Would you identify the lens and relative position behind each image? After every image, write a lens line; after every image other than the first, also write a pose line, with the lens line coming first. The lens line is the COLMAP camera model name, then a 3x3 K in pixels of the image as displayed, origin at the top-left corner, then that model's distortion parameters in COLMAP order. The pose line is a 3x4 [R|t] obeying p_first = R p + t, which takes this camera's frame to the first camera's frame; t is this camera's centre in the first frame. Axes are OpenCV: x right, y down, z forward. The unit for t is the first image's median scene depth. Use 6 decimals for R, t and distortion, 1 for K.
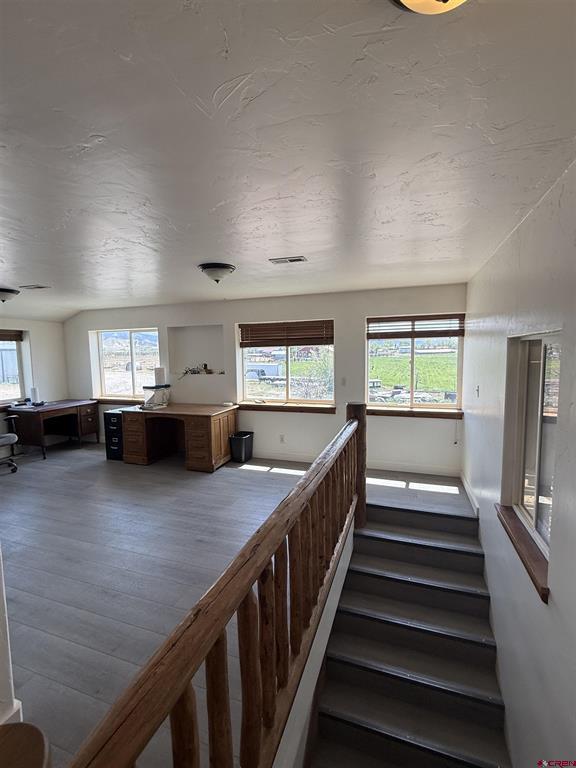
lens RADIAL K [[344.0, 0, 288.0], [0, 344.0, 384.0], [0, 0, 1]] dist [-0.000386, 0.000080]
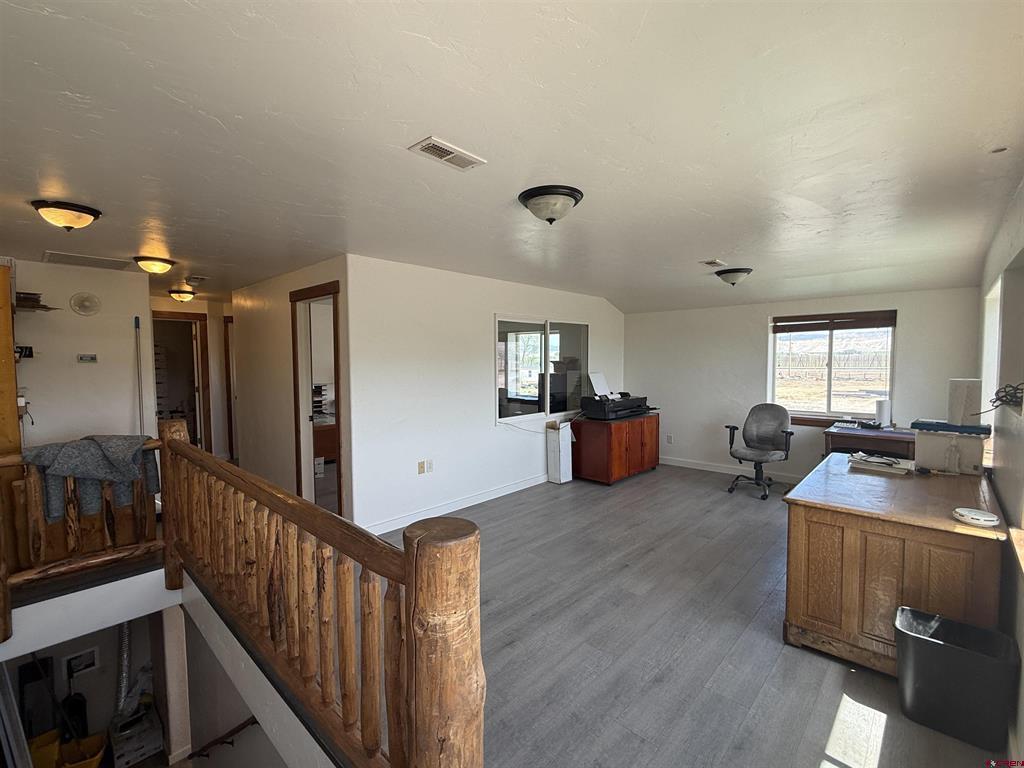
lens RADIAL K [[458.6, 0, 512.0], [0, 458.6, 384.0], [0, 0, 1]] dist [-0.000386, 0.000080]
pose [[-0.408956, 0.067619, -0.910046, 0.321829], [-0.068927, 0.992113, 0.104691, -0.063705], [0.909947, 0.105541, -0.401070, 0.771116]]
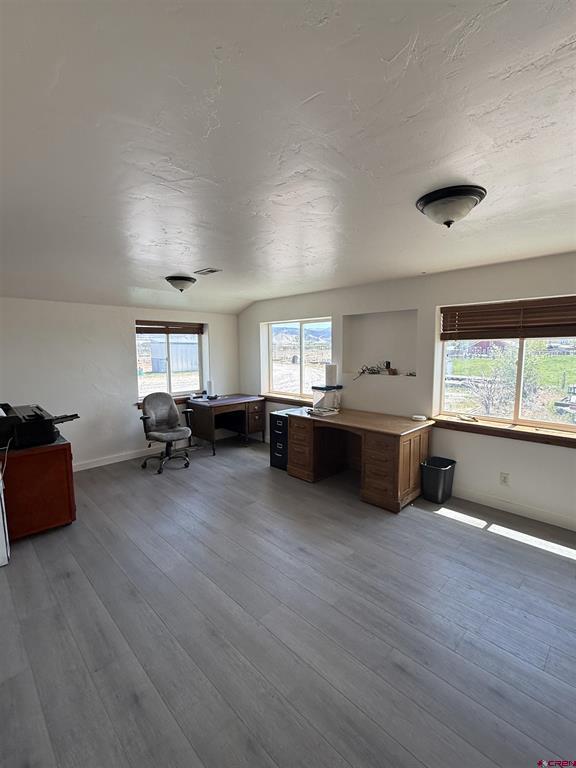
lens RADIAL K [[344.0, 0, 288.0], [0, 344.0, 384.0], [0, 0, 1]] dist [-0.000386, 0.000080]
pose [[0.900012, 0.055158, -0.432361, -0.111102], [-0.048595, 0.998474, 0.026224, -0.018460], [0.433148, -0.002592, 0.901319, 0.215127]]
